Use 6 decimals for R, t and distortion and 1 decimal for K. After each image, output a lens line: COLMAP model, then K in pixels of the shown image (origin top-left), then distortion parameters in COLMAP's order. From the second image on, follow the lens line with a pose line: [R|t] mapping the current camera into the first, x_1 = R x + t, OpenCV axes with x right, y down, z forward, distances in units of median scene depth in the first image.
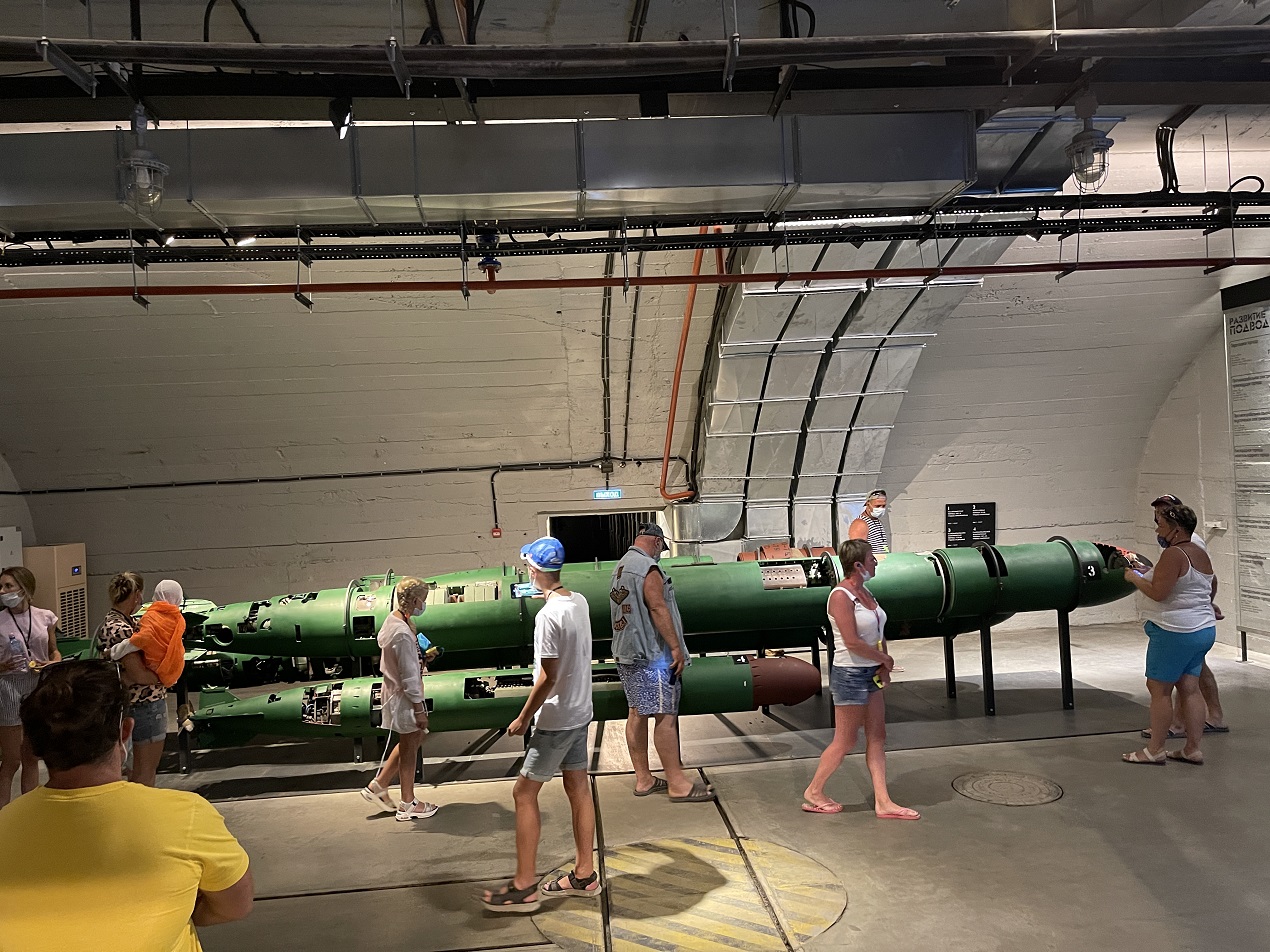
lens RADIAL K [[965.3, 0, 635.0], [0, 965.3, 476.0], [0, 0, 1]] dist [0.035333, -0.001928]
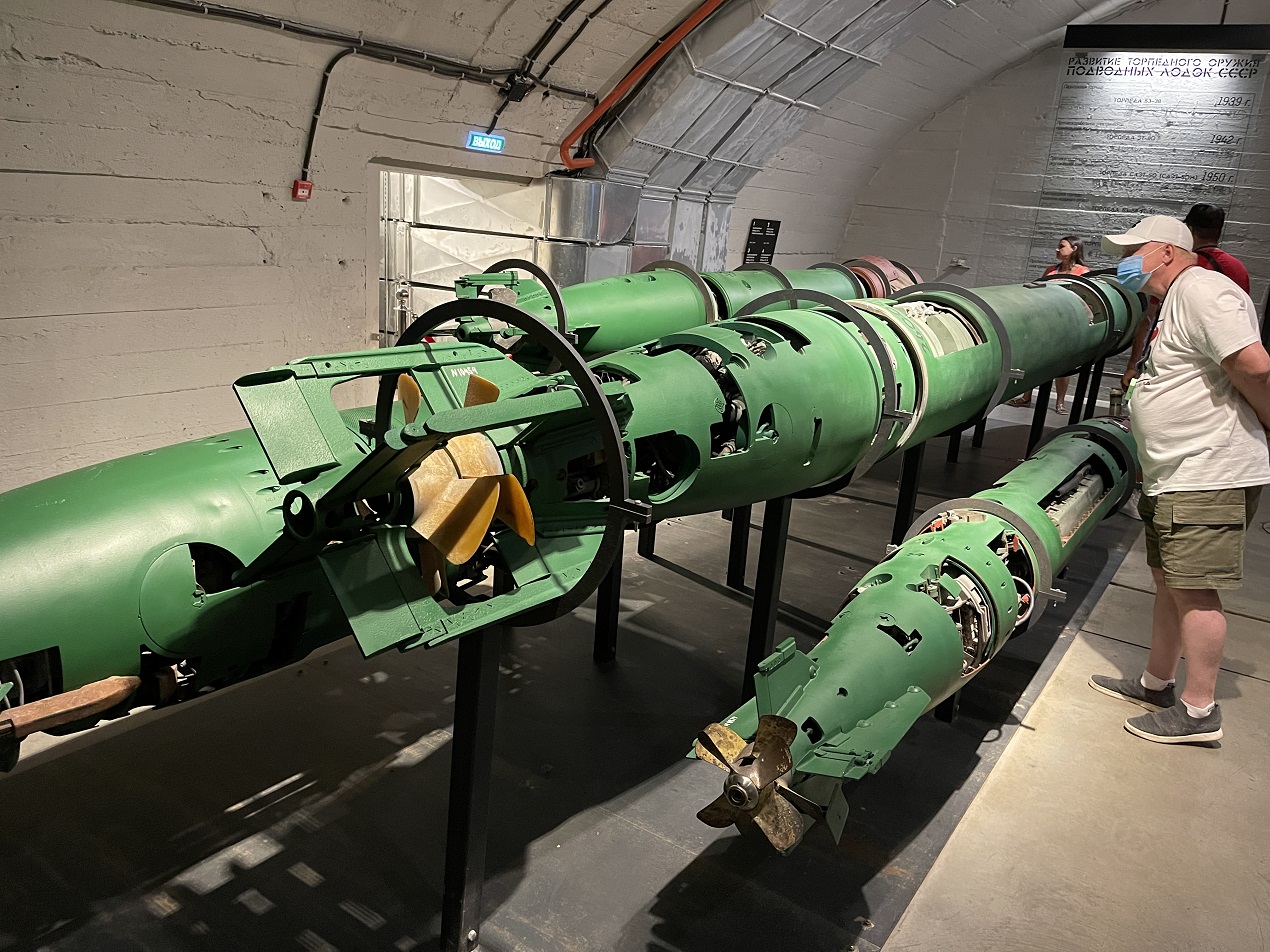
lens RADIAL K [[965.3, 0, 635.0], [0, 965.3, 476.0], [0, 0, 1]] dist [0.035333, -0.001928]
pose [[0.601853, -0.114829, 0.790309, -0.446205], [-0.109980, 0.968262, 0.224440, 0.071118], [-0.790998, -0.221998, 0.570122, 0.579491]]
